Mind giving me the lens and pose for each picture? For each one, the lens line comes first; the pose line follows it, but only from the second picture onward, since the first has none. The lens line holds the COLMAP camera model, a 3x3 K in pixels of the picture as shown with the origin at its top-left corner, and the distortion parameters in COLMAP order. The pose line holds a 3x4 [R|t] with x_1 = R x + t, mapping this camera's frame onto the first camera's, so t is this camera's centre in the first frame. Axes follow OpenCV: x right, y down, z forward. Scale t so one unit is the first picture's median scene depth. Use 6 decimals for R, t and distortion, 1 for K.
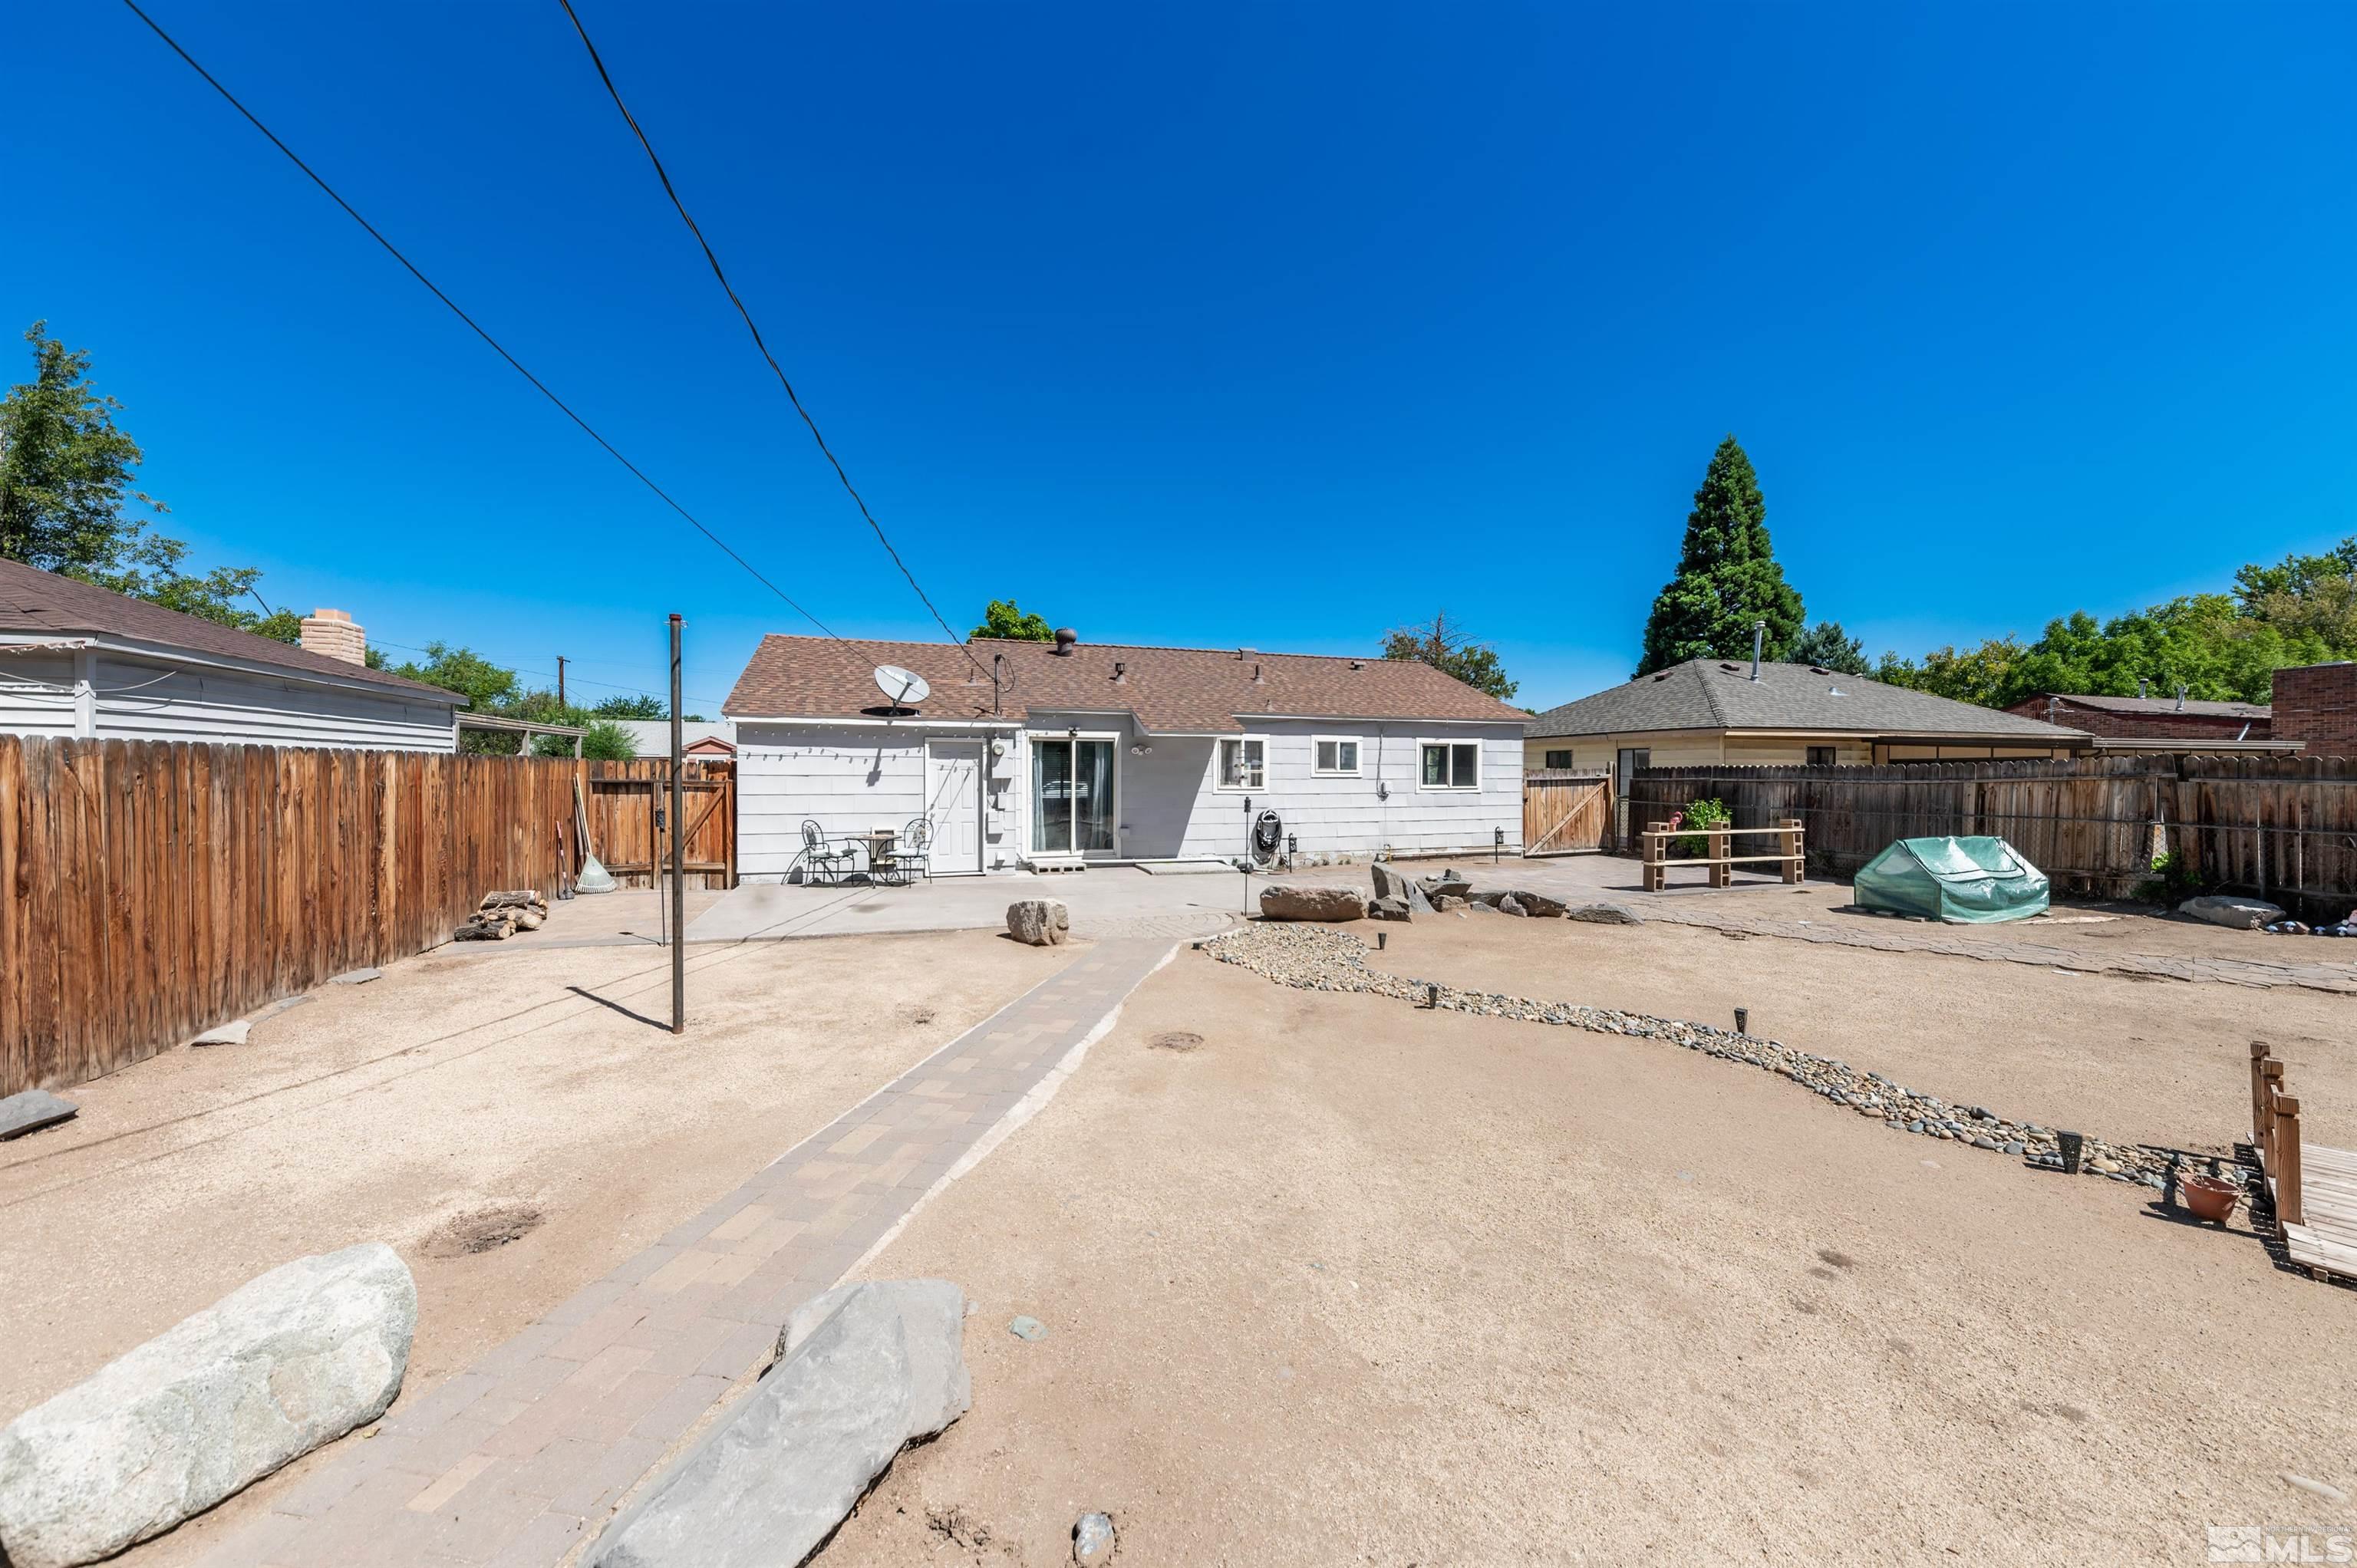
lens RADIAL K [[814.6, 0, 1177.2], [0, 814.6, 784.7], [0, 0, 1]] dist [0.013808, -0.004185]
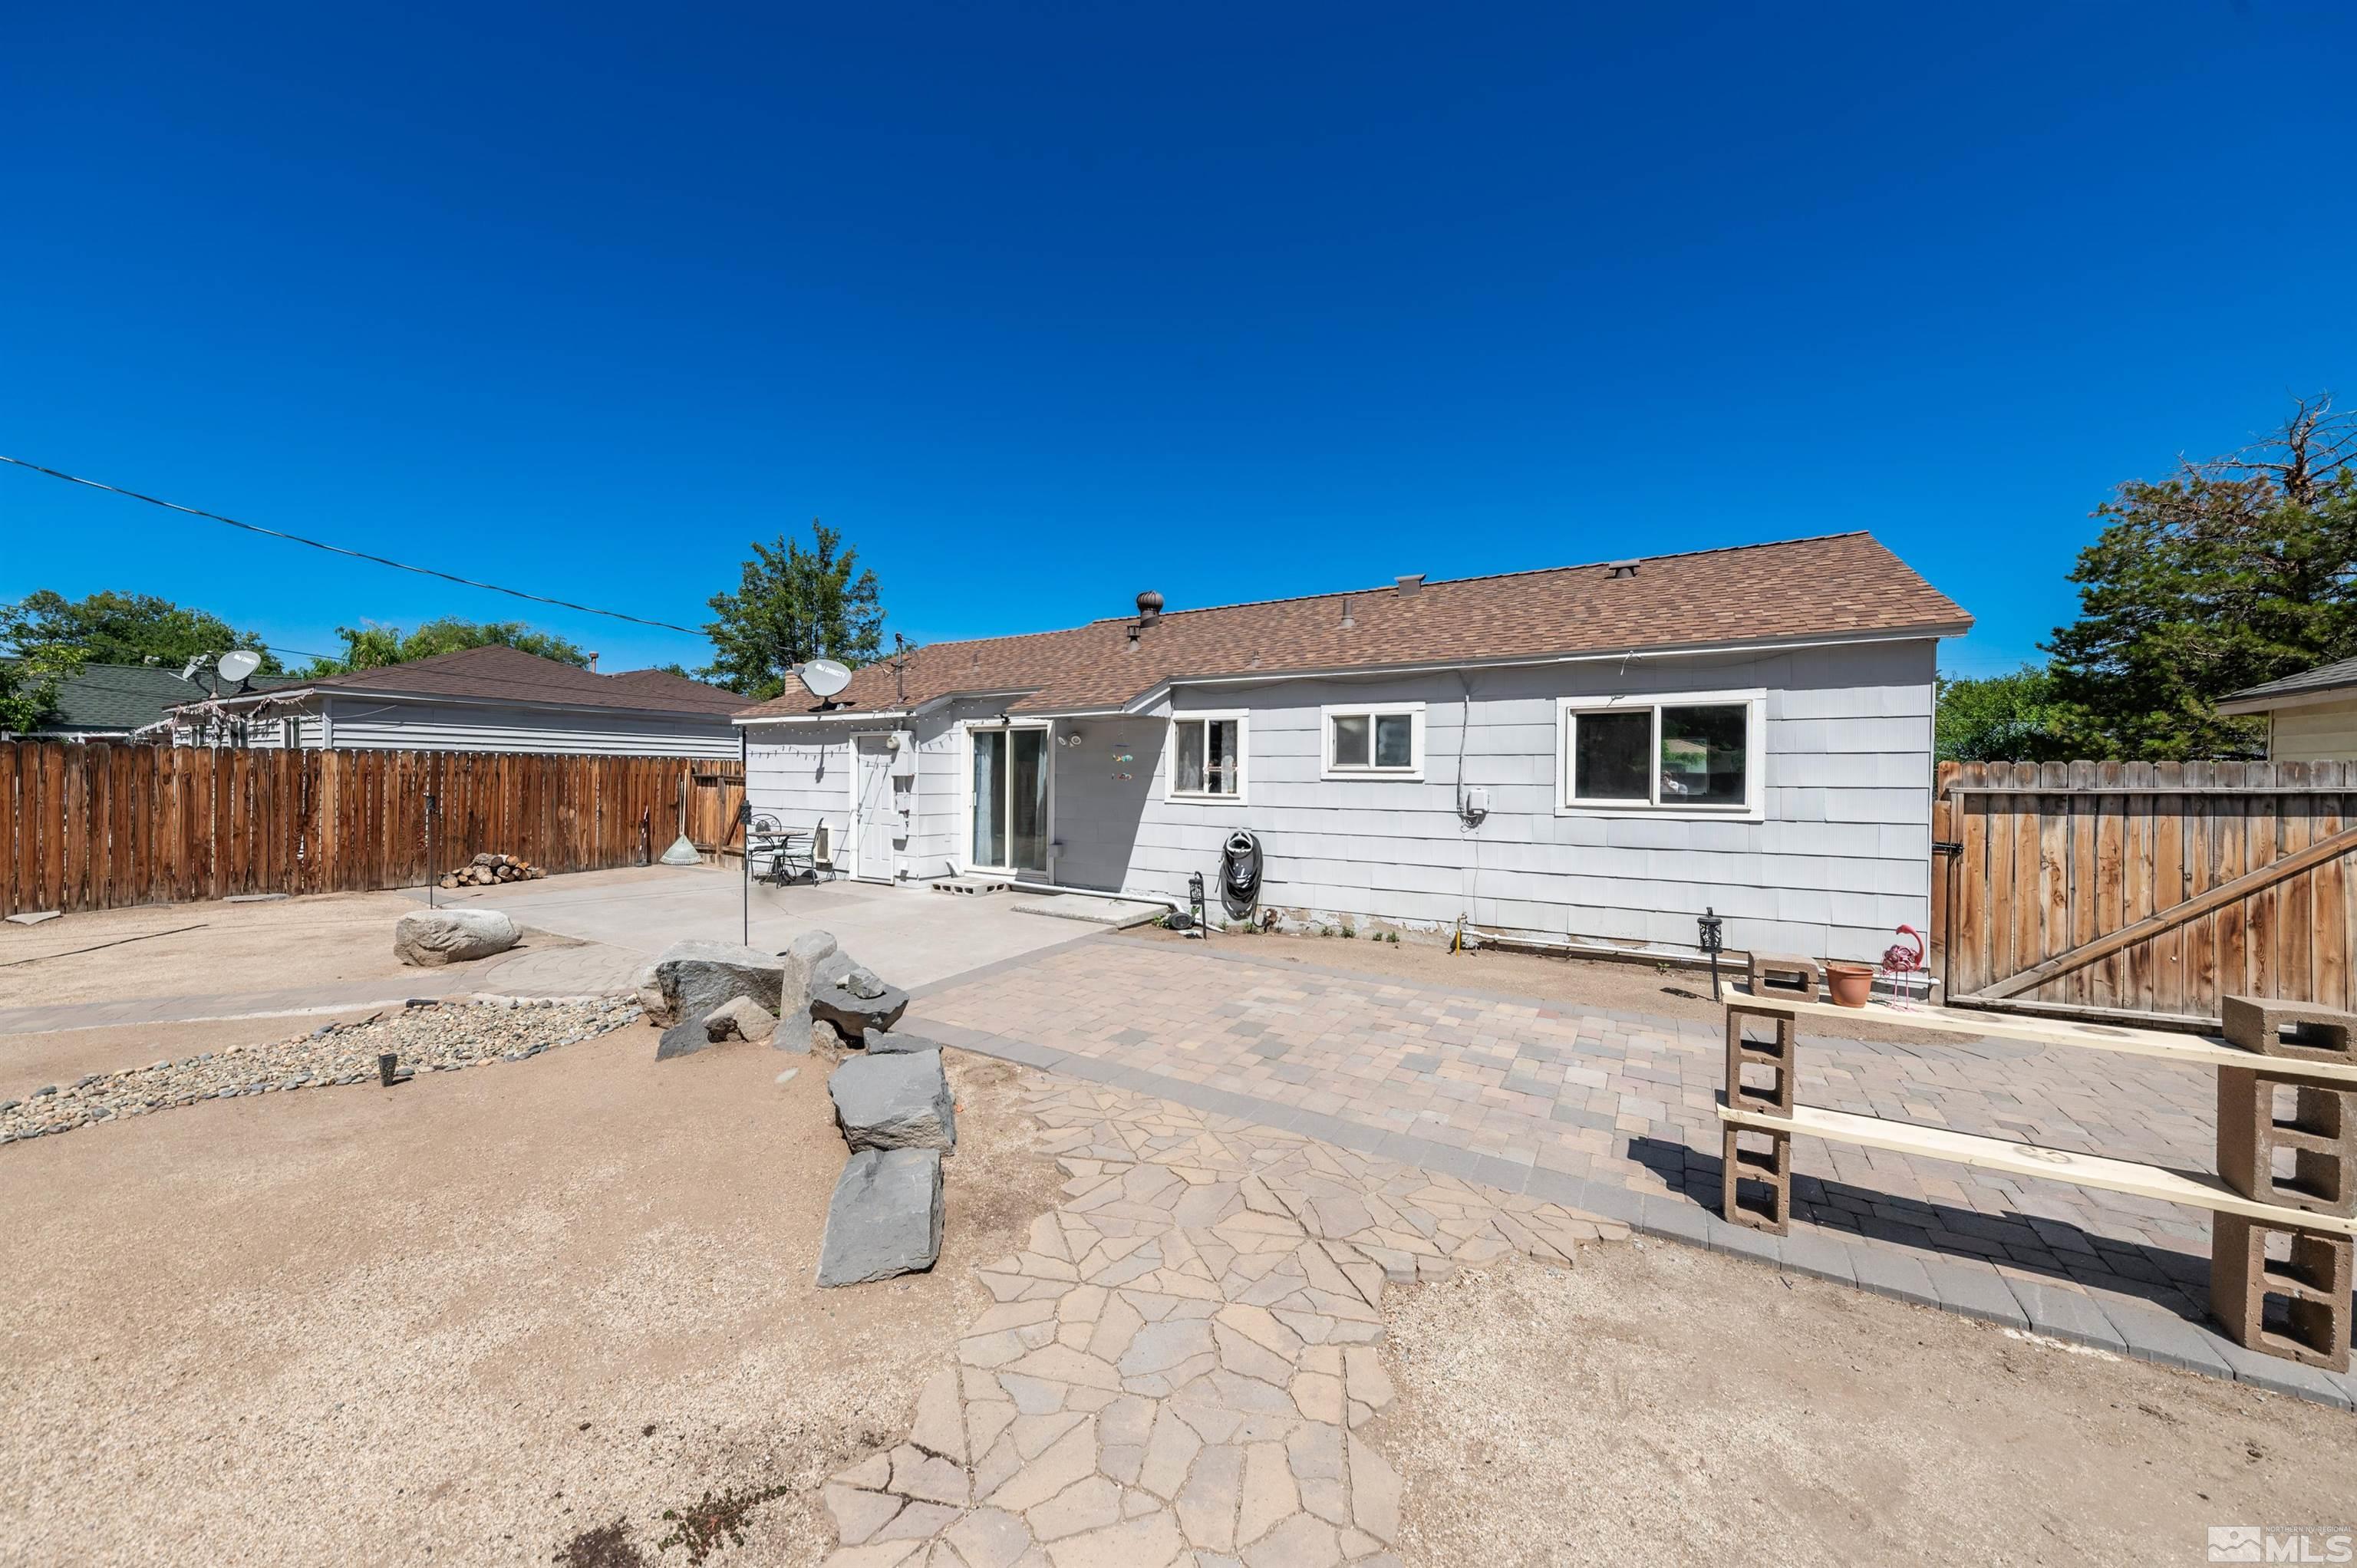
lens RADIAL K [[797.8, 0, 1189.2], [0, 797.8, 786.8], [0, 0, 1]] dist [0.011050, -0.003909]
pose [[0.655677, 0.012939, -0.754931, 0.572735], [-0.019623, 0.999807, 0.000093, -0.002189], [0.754787, 0.014753, 0.655804, 0.614232]]
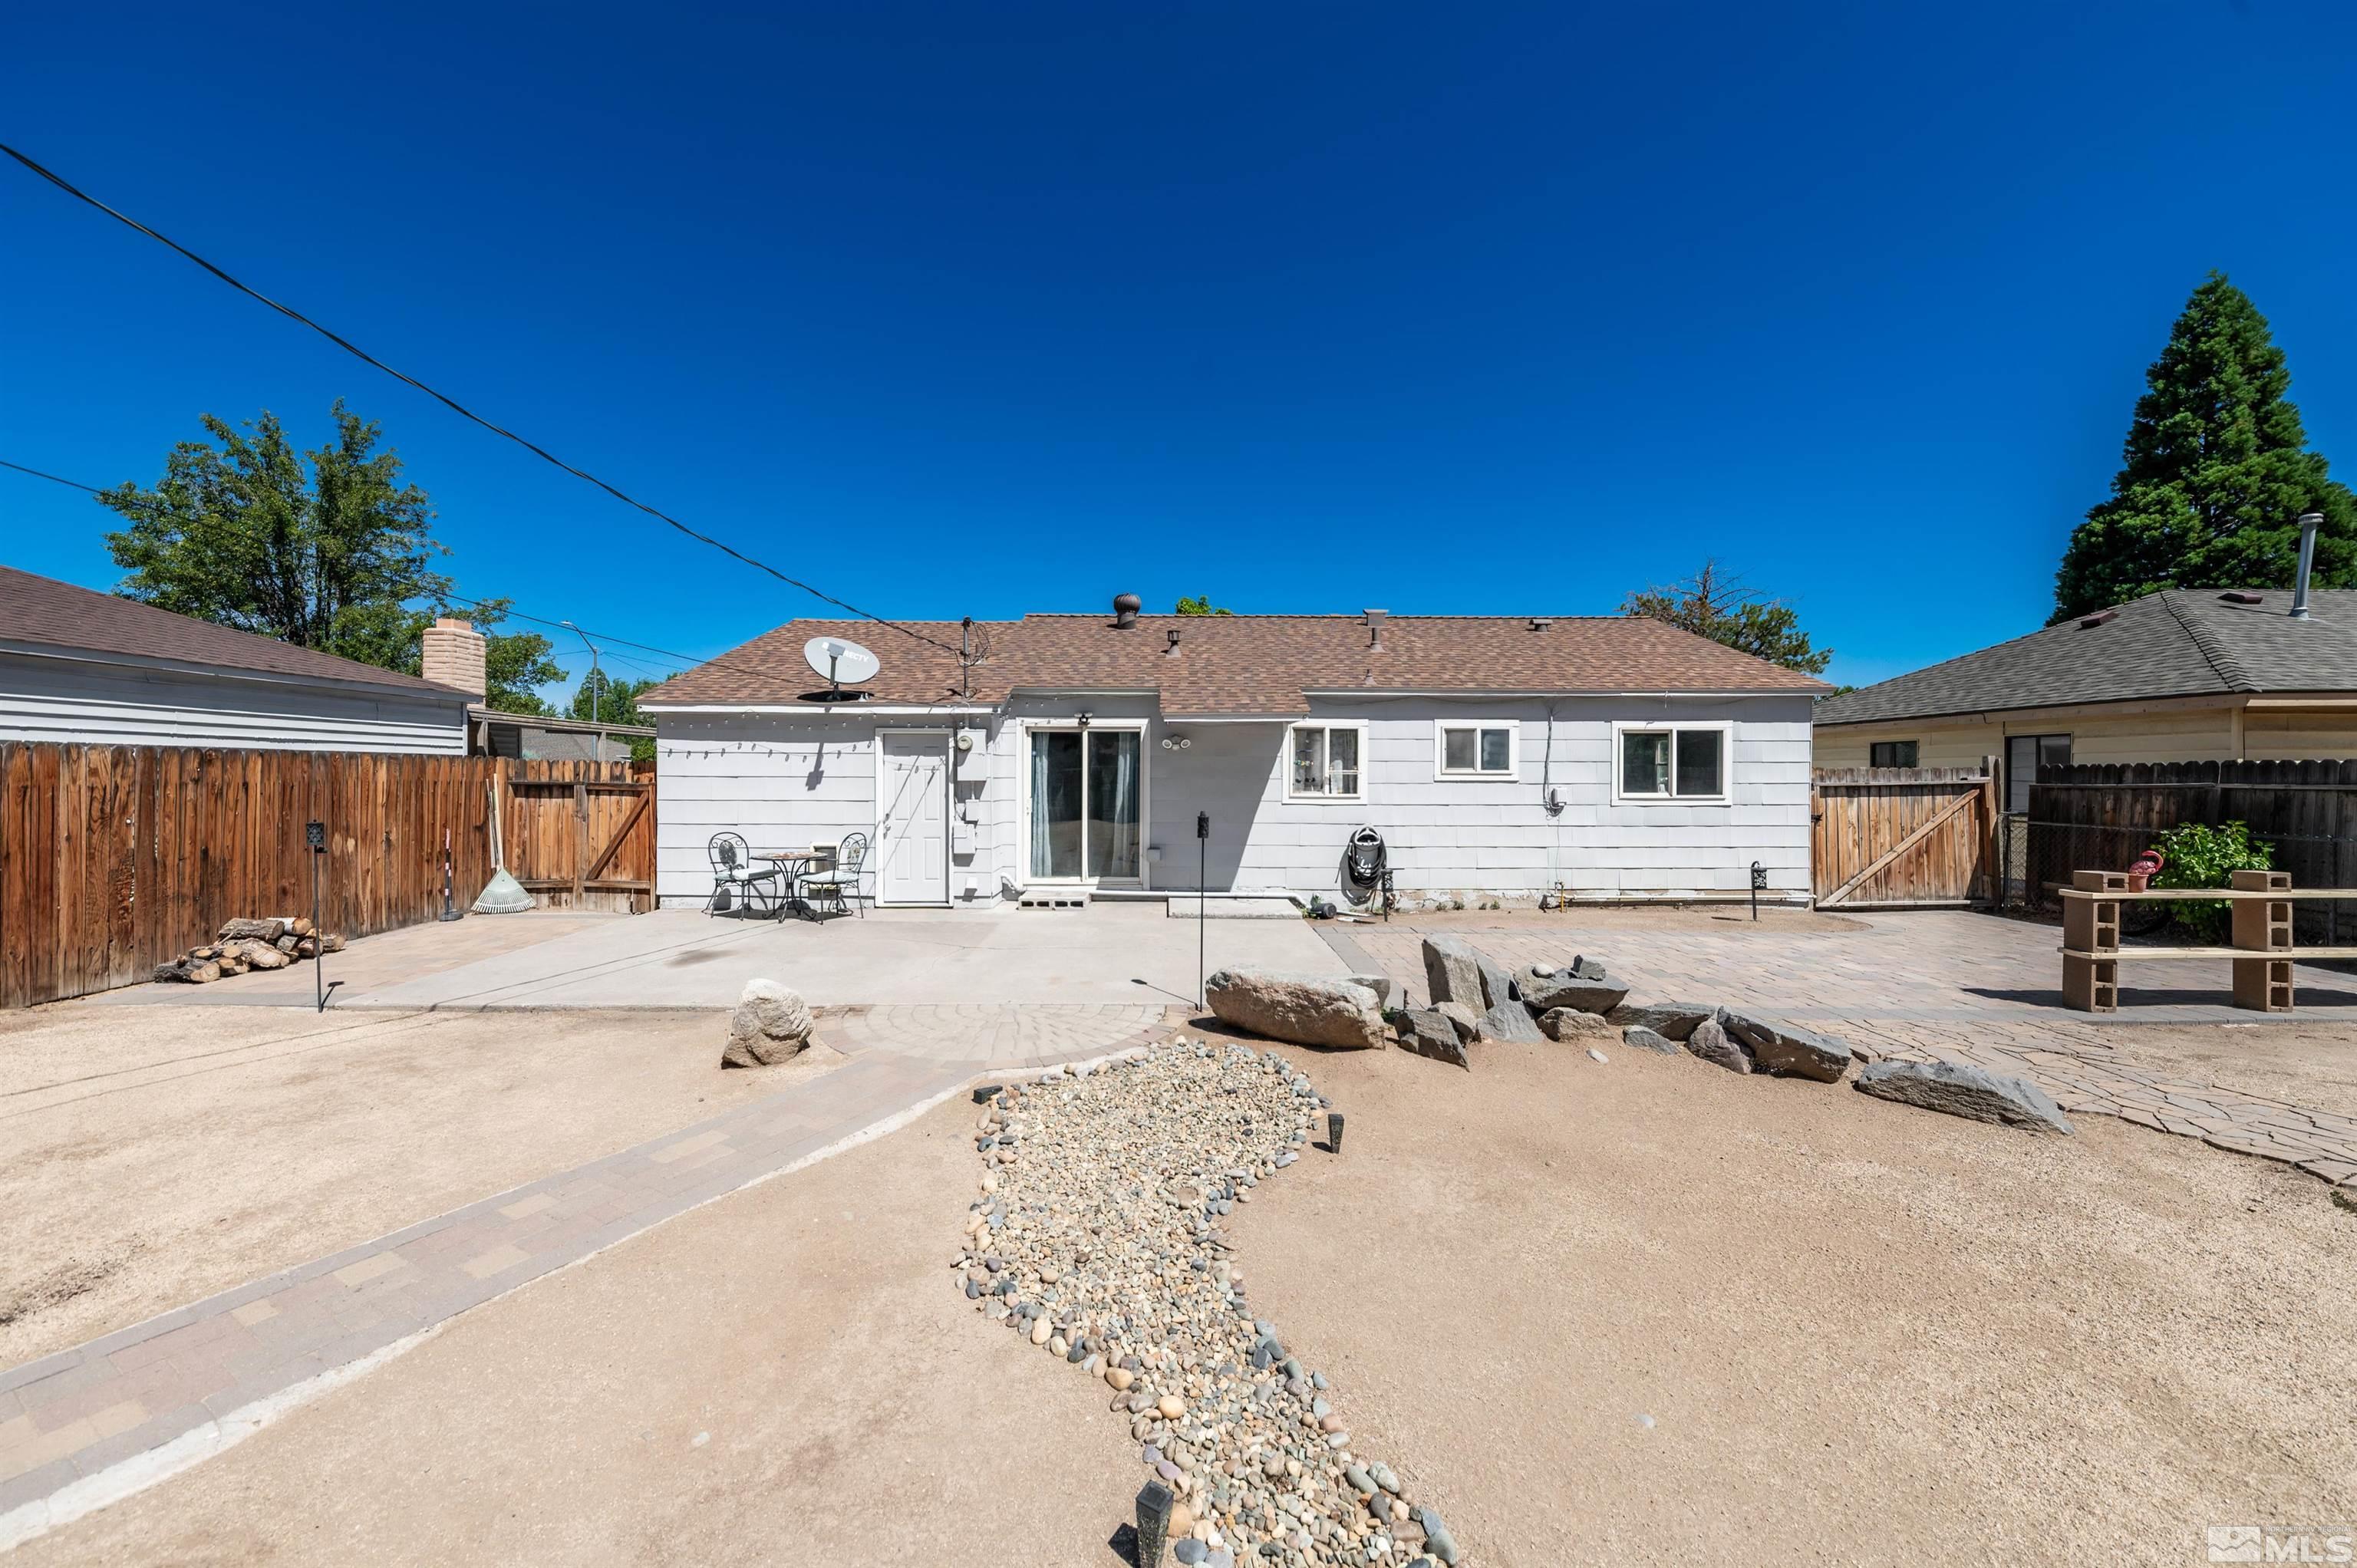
lens RADIAL K [[803.1, 0, 1175.7], [0, 803.1, 780.6], [0, 0, 1]] dist [0.017091, -0.005554]
pose [[0.953575, 0.001585, -0.301152, 0.174911], [-0.004949, 0.999934, -0.010409, -0.000983], [0.301115, 0.011416, 0.953519, 0.312967]]
